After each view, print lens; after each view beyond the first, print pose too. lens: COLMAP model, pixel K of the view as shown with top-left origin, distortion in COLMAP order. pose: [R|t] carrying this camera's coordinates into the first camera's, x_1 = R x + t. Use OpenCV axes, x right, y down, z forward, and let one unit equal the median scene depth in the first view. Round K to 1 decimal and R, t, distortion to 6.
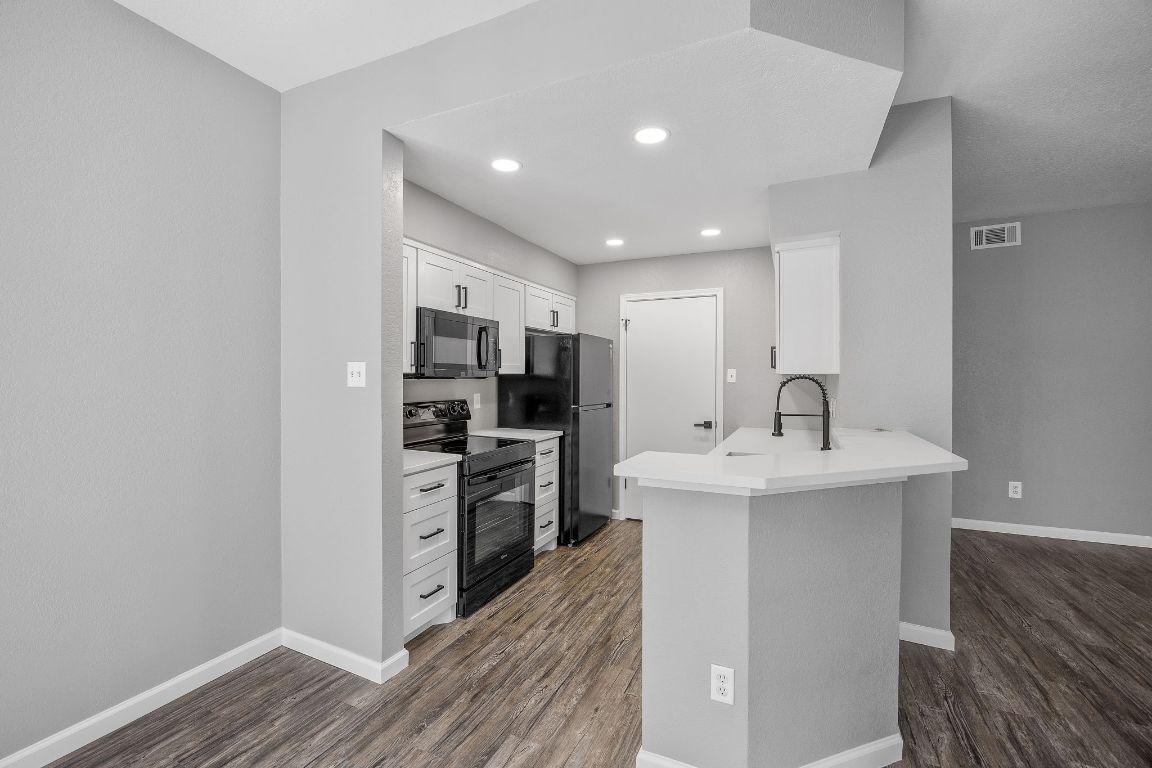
lens RADIAL K [[485.9, 0, 576.0], [0, 485.9, 384.0], [0, 0, 1]] dist [0.001714, 0.000155]
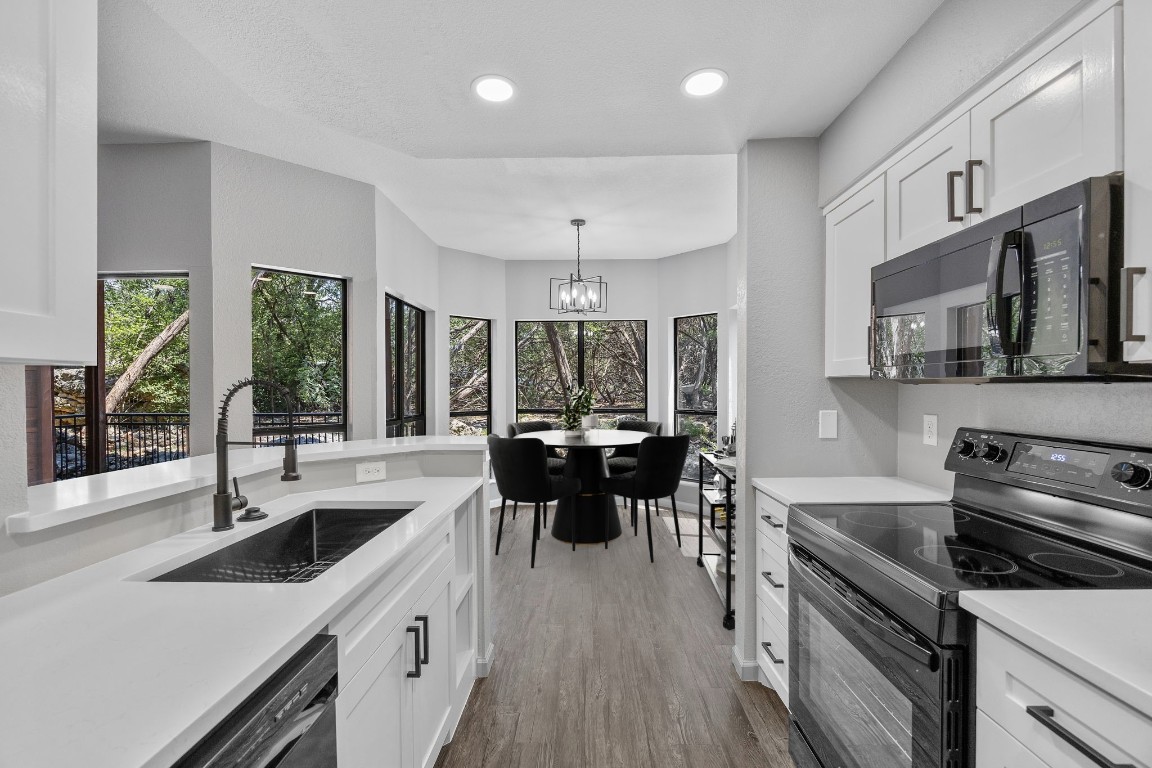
lens RADIAL K [[485.9, 0, 576.0], [0, 485.9, 384.0], [0, 0, 1]] dist [0.001714, 0.000155]
pose [[-0.916731, 0.001369, -0.399504, 0.337235], [0.000794, 0.999998, 0.001604, -0.015474], [0.399505, 0.001153, -0.916730, 1.707721]]
